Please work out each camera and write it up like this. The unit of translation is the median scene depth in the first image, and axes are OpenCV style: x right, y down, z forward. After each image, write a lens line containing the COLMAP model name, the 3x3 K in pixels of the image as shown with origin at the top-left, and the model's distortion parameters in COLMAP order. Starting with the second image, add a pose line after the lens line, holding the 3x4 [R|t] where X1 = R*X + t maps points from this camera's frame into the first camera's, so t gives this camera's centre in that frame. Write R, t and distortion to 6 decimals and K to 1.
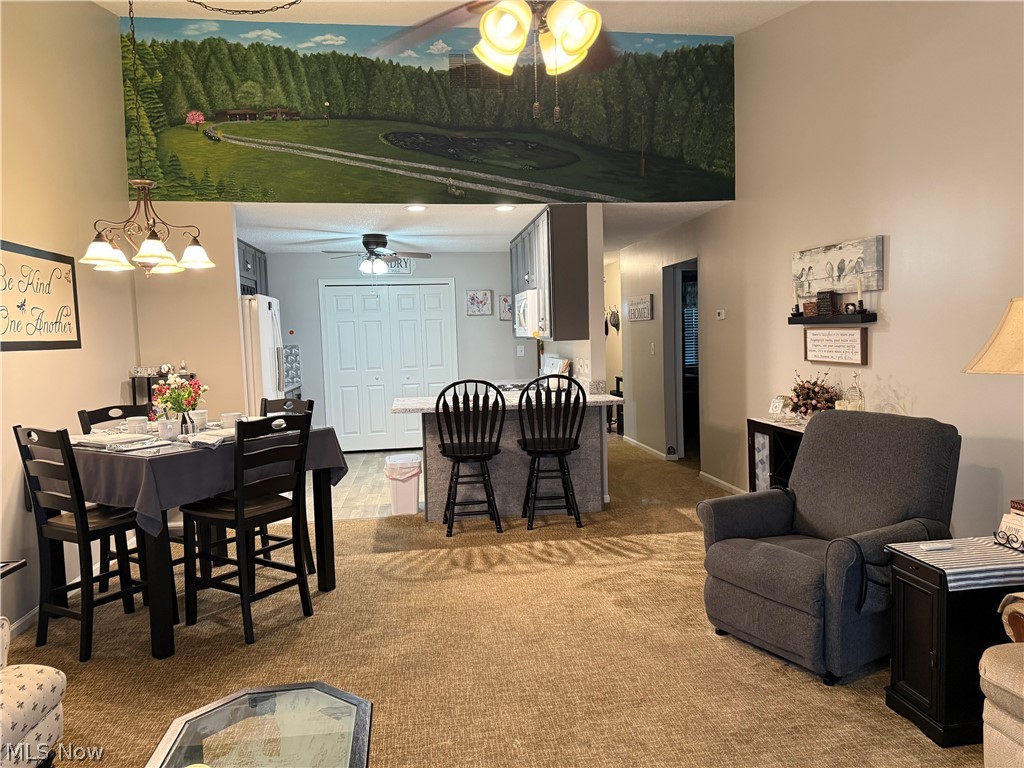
lens RADIAL K [[725.3, 0, 512.6], [0, 725.3, 389.6], [0, 0, 1]] dist [0.076966, -0.106643]
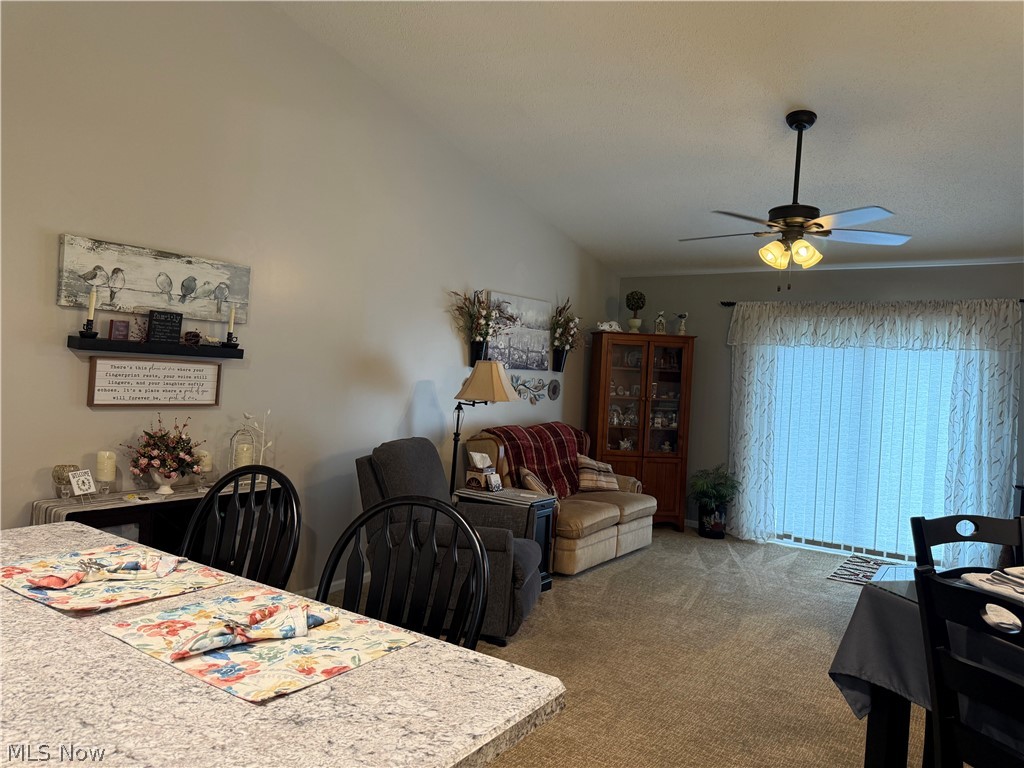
lens RADIAL K [[721.2, 0, 514.8], [0, 721.2, 386.6], [0, 0, 1]] dist [0.152300, -0.273806]
pose [[-0.740931, -0.024277, 0.671142, -0.344222], [0.019931, 0.998111, 0.058107, -0.092482], [-0.671285, 0.056430, -0.739048, 1.303557]]
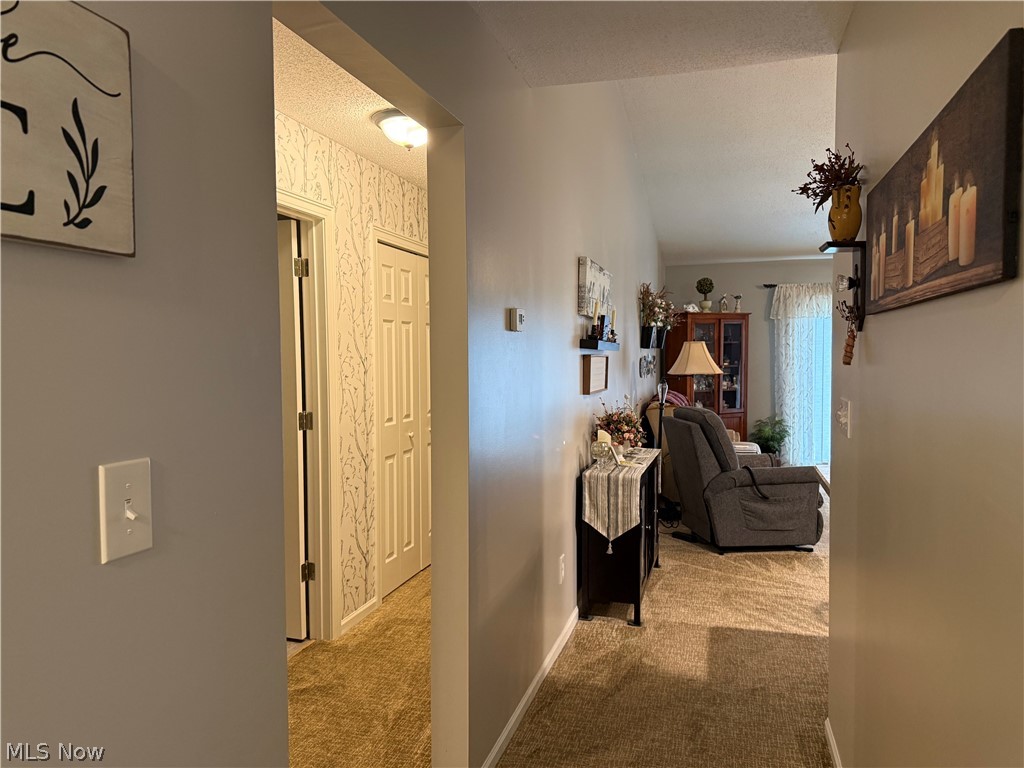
lens RADIAL K [[721.2, 0, 514.8], [0, 721.2, 386.6], [0, 0, 1]] dist [0.152300, -0.273806]
pose [[-0.909589, 0.020043, 0.415025, 0.147956], [0.068290, 0.992465, 0.101738, -0.144457], [-0.409858, 0.120882, -0.904104, 1.874029]]
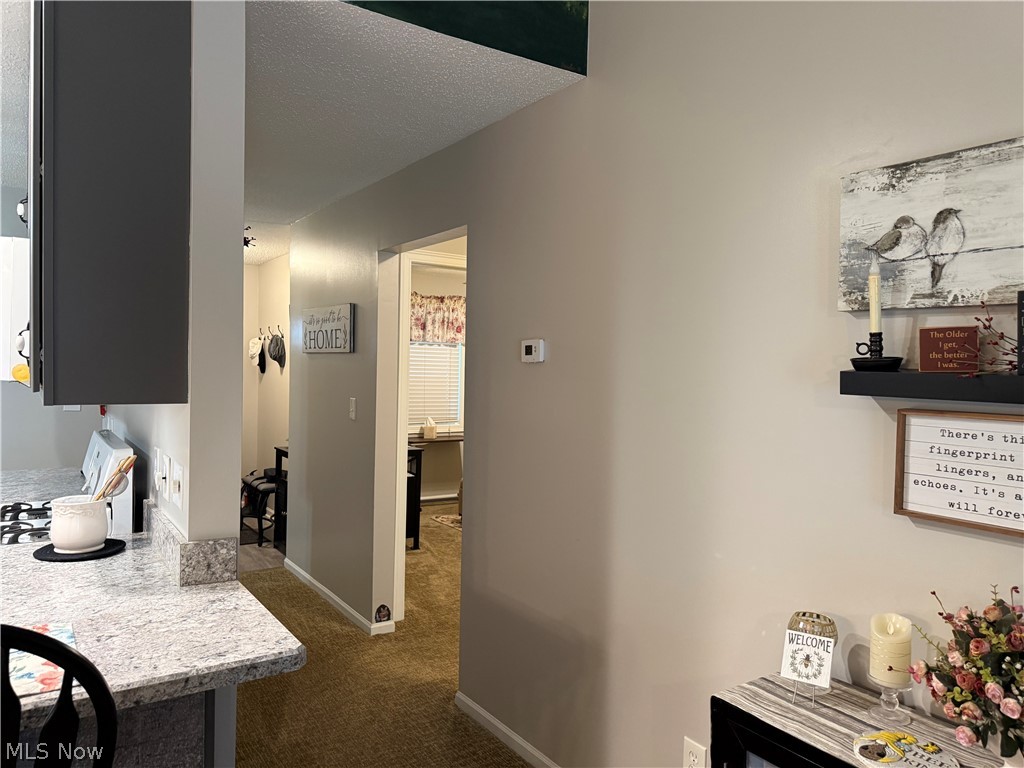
lens RADIAL K [[725.3, 0, 512.6], [0, 725.3, 389.6], [0, 0, 1]] dist [0.076966, -0.106643]
pose [[0.899122, 0.038342, 0.436015, 0.119262], [-0.017077, 0.998470, -0.052586, -0.076897], [-0.437364, 0.039836, 0.898402, 0.833121]]
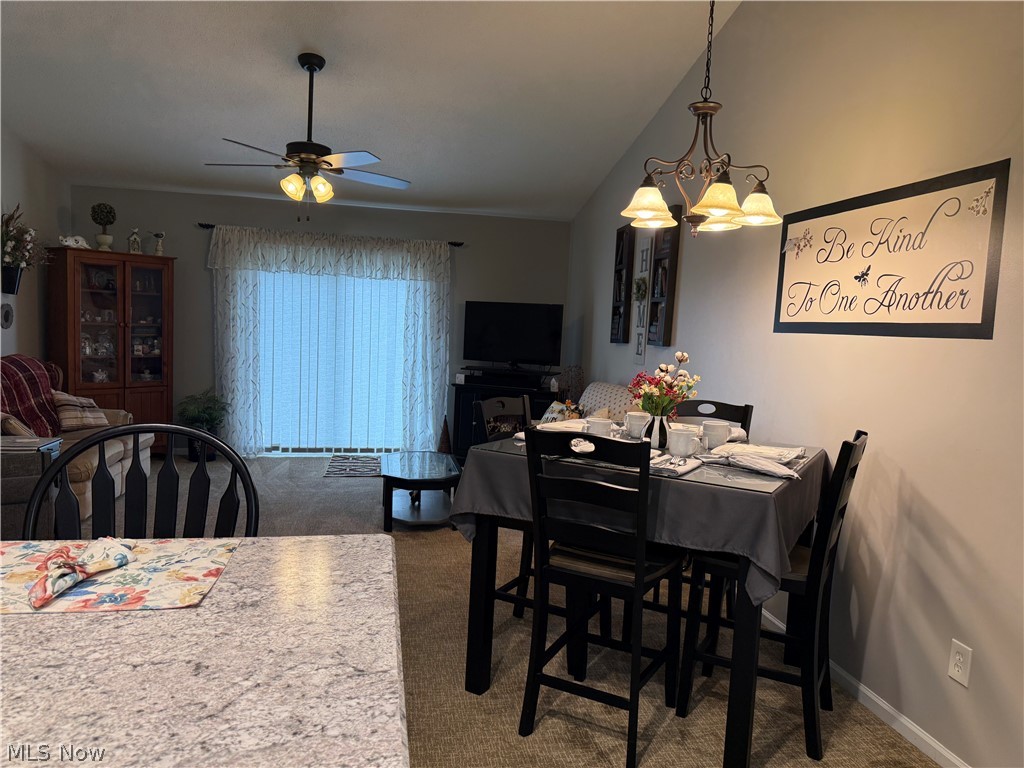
lens RADIAL K [[725.3, 0, 512.6], [0, 725.3, 389.6], [0, 0, 1]] dist [0.076966, -0.106643]
pose [[-0.999140, -0.010313, -0.040150, -0.225169], [-0.016836, 0.986033, 0.165694, -0.096167], [0.037880, 0.166228, -0.985360, 1.431594]]
